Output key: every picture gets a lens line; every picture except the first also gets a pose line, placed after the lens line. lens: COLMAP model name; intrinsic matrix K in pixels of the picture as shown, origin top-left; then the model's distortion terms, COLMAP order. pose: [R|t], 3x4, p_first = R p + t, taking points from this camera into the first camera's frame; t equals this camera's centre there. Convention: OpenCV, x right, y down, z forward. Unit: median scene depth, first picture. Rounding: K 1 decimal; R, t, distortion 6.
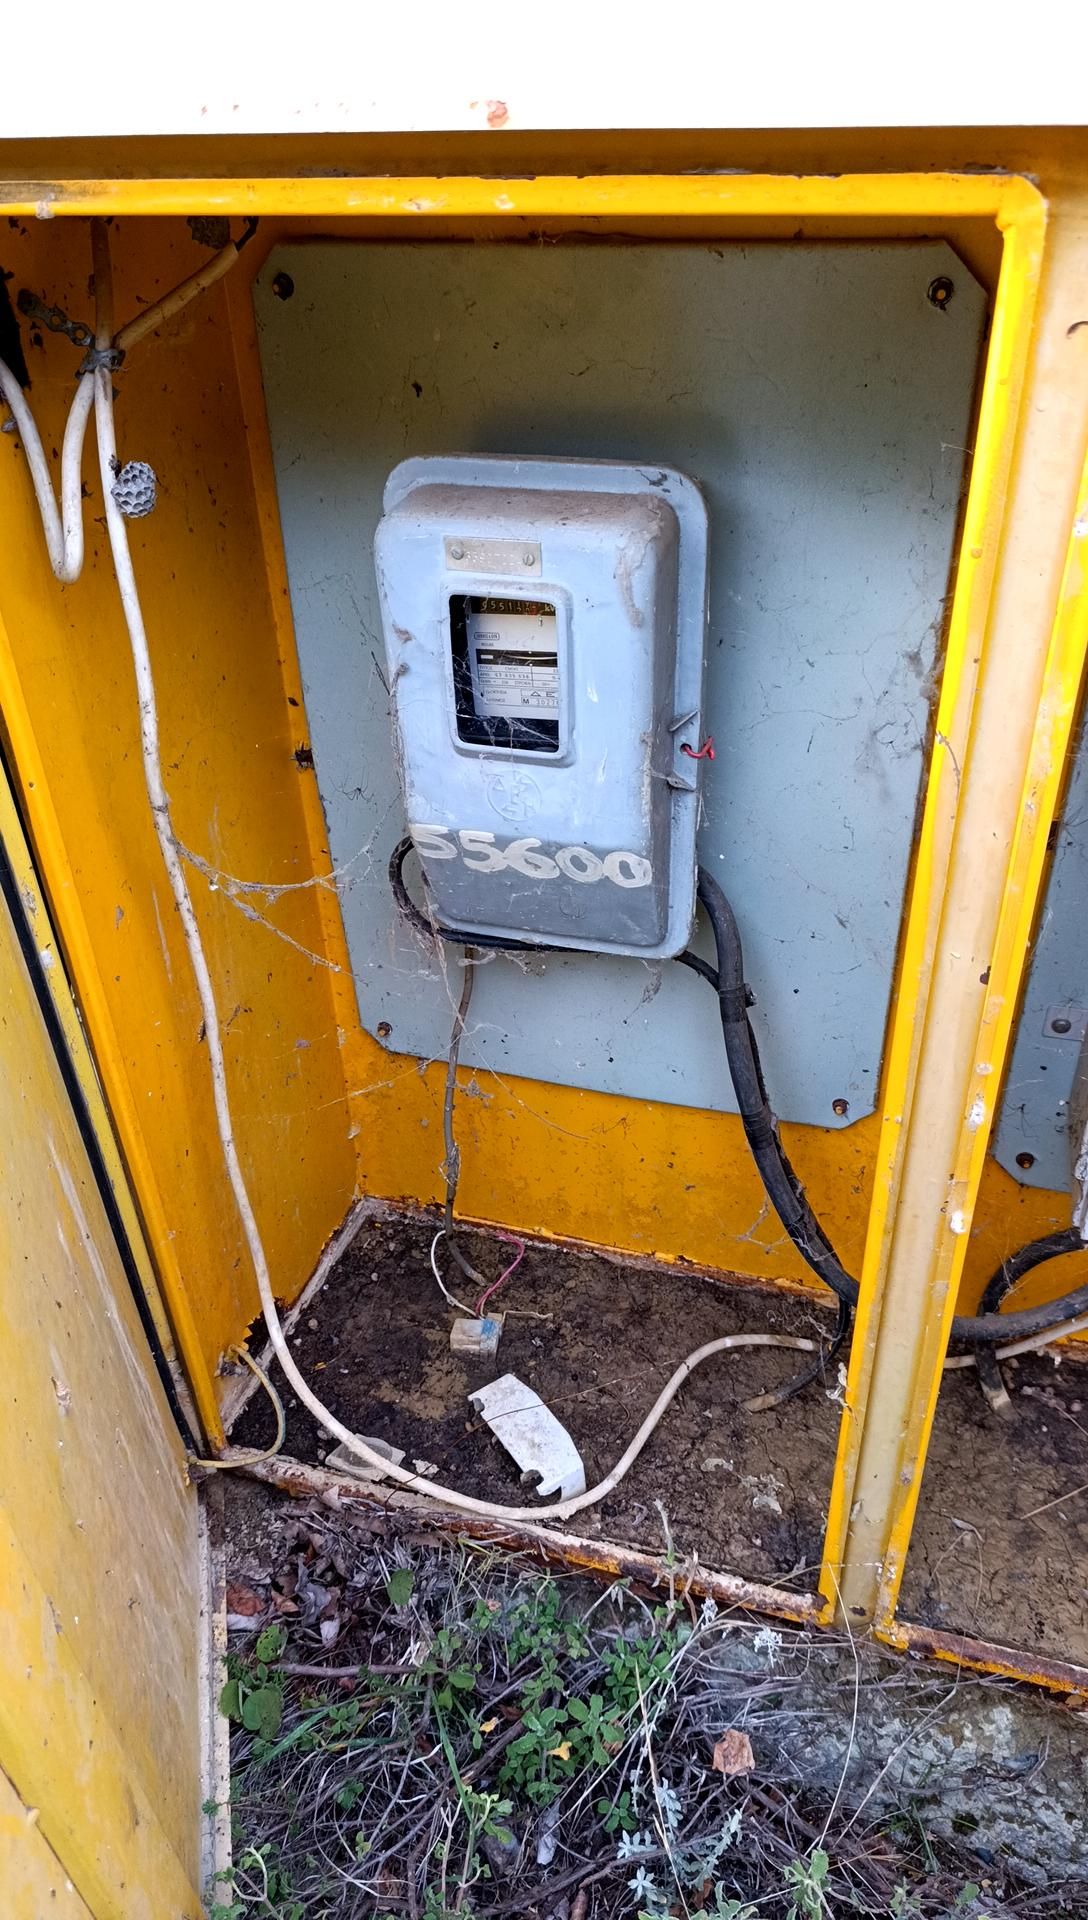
lens RADIAL K [[1405.4, 0, 544.0], [0, 1405.4, 960.0], [0, 0, 1]] dist [0.059954, -0.101069]
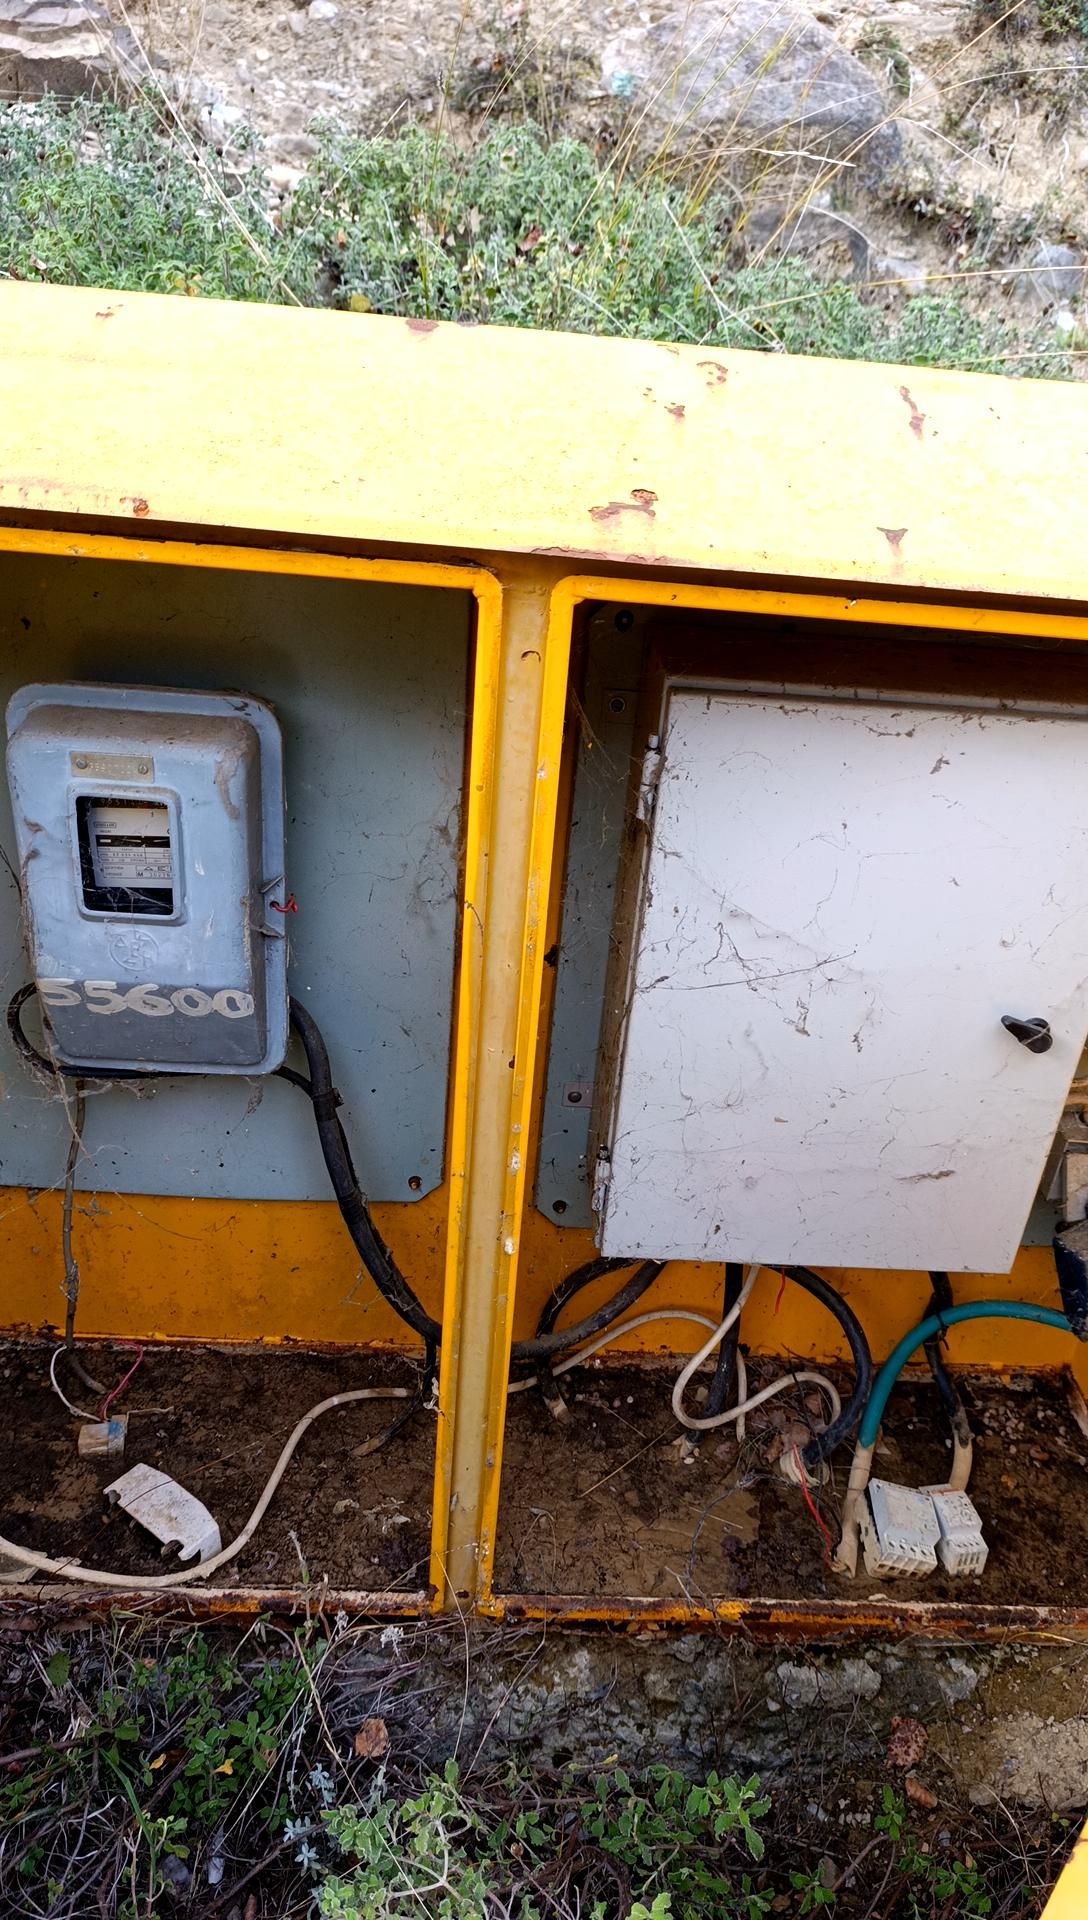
lens RADIAL K [[1405.4, 0, 544.0], [0, 1405.4, 960.0], [0, 0, 1]] dist [0.059954, -0.101069]
pose [[0.946533, -0.065333, 0.315921, -0.060891], [0.090294, 0.993791, -0.065012, 0.002148], [-0.309712, 0.090062, 0.946555, -0.222746]]
